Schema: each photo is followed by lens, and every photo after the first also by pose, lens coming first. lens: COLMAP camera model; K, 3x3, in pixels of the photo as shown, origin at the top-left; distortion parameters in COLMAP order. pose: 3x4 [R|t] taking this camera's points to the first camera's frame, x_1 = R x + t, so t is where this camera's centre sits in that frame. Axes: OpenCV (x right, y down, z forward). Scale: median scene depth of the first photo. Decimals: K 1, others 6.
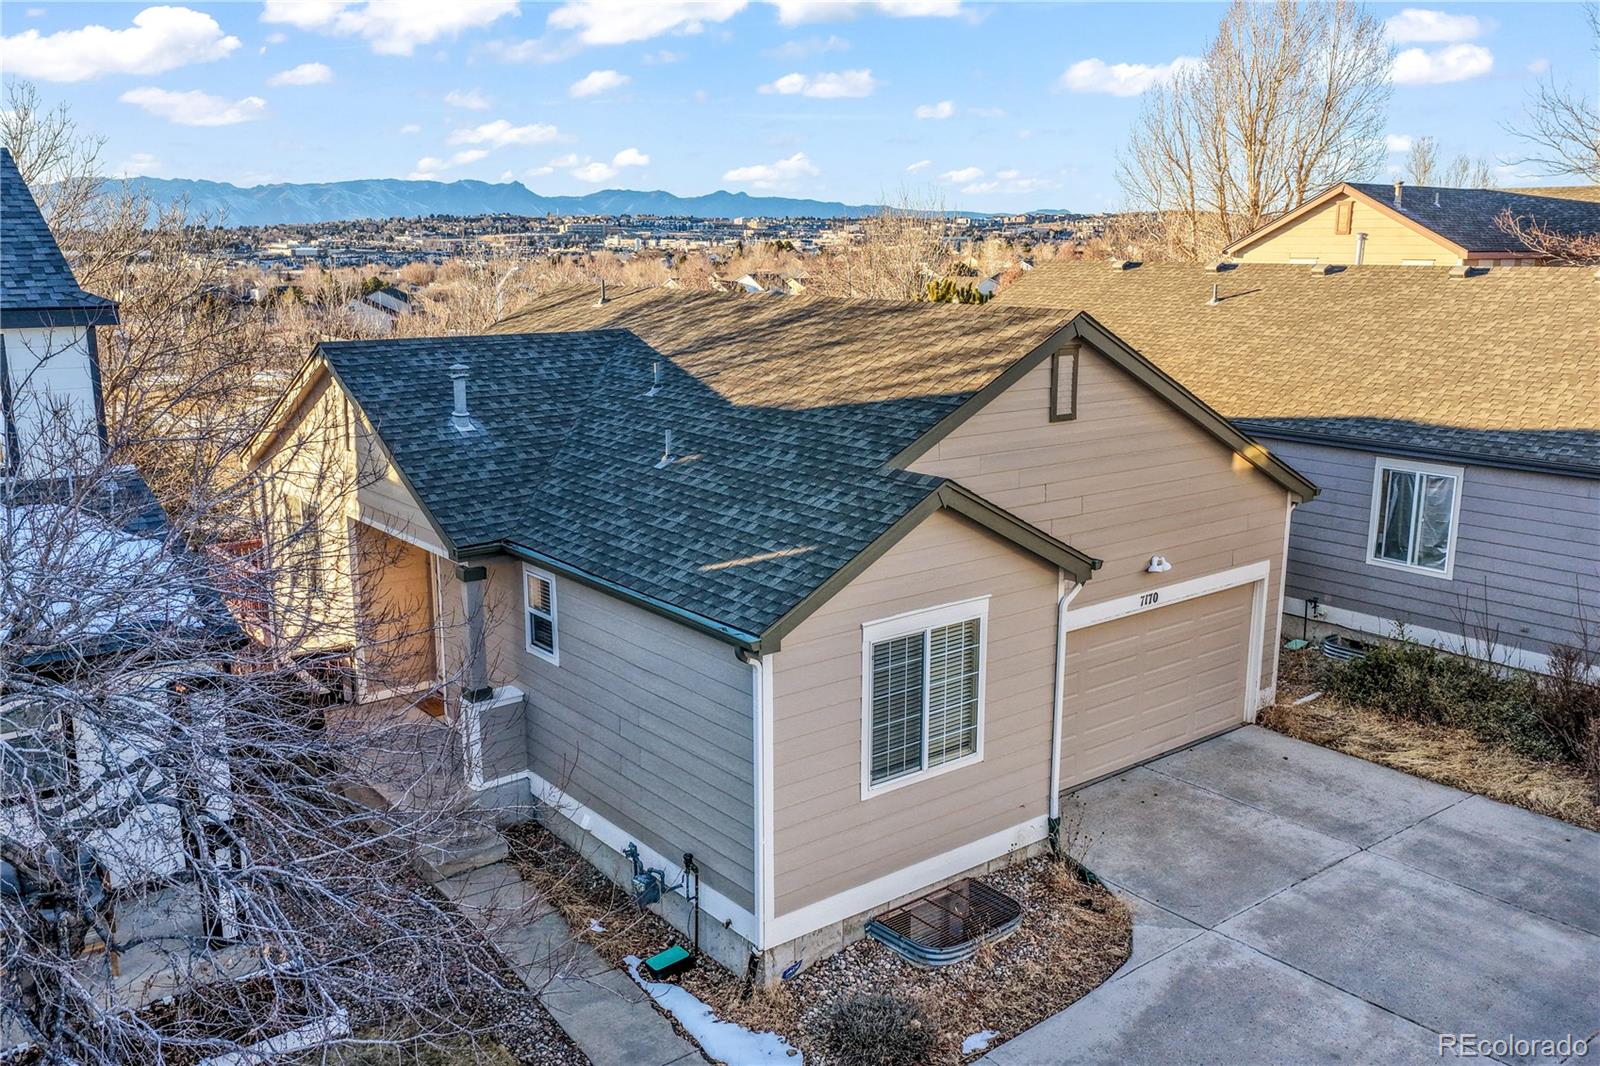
lens RADIAL K [[1338.9, 0, 803.0], [0, 1338.9, 537.7], [0, 0, 1]] dist [-0.015106, 0.044195]
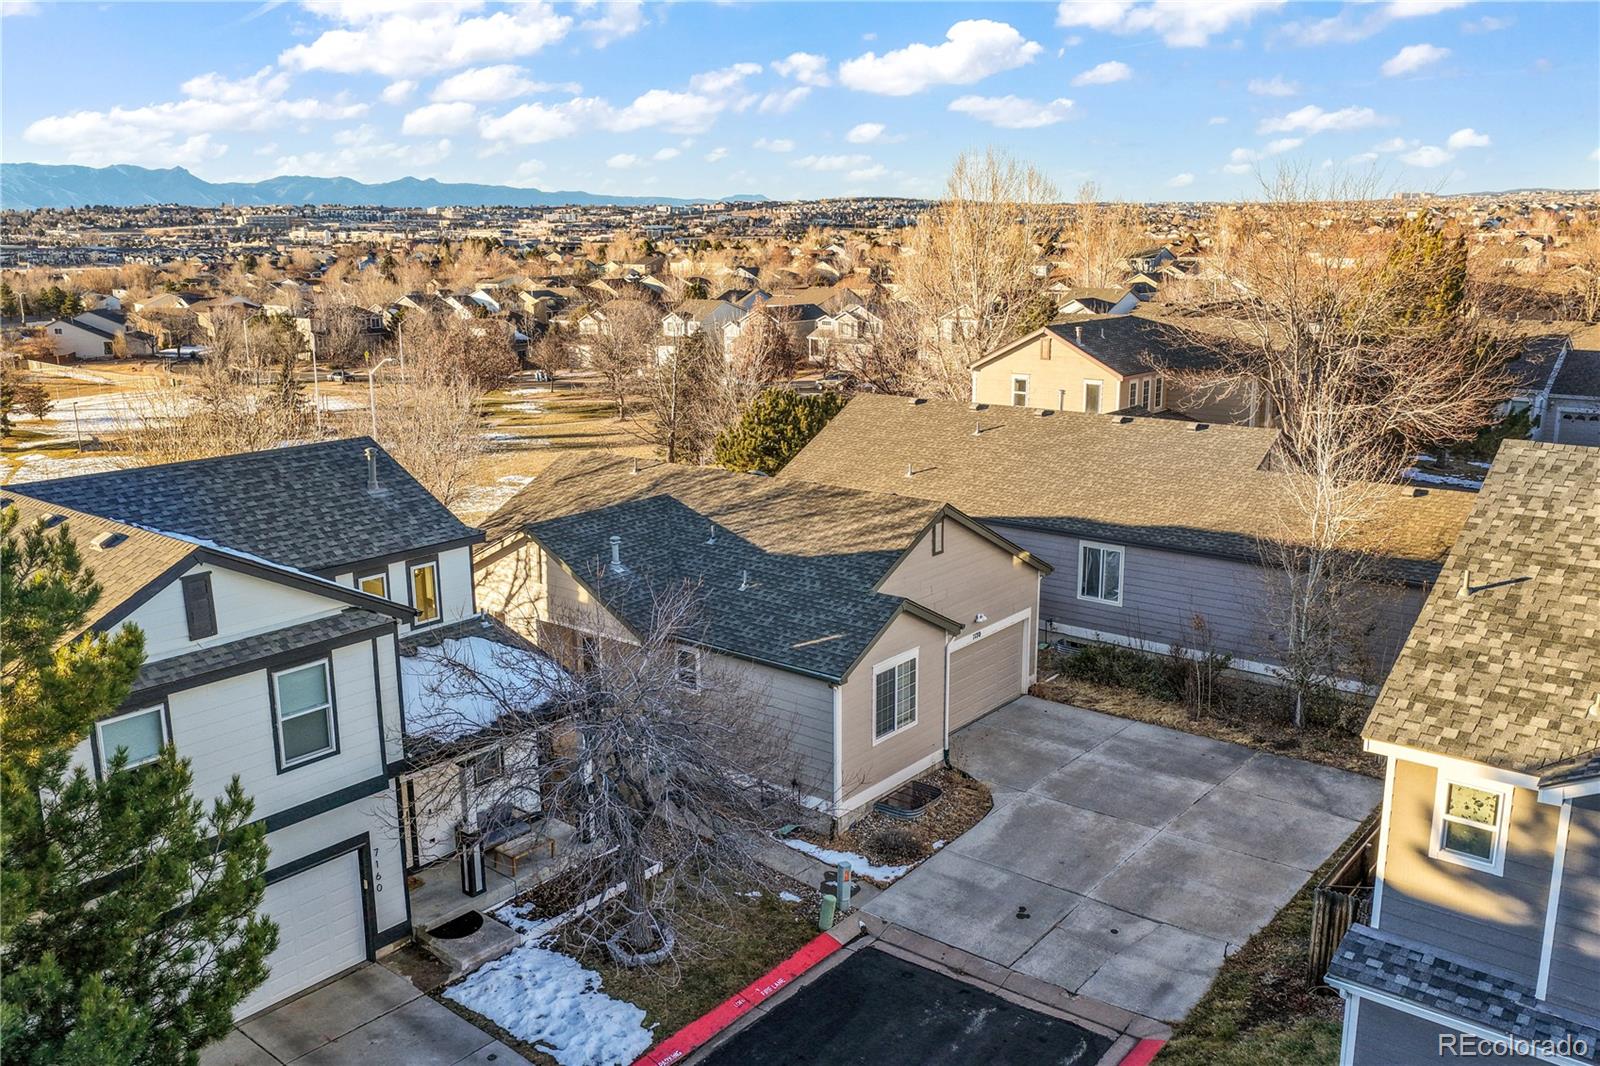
lens RADIAL K [[1338.9, 0, 806.0], [0, 1338.9, 534.3], [0, 0, 1]] dist [-0.015106, 0.044195]
pose [[0.975722, -0.057125, 0.211433, -0.349751], [0.055462, 0.998366, 0.013793, -0.128273], [-0.211876, -0.001731, 0.977295, -0.767152]]
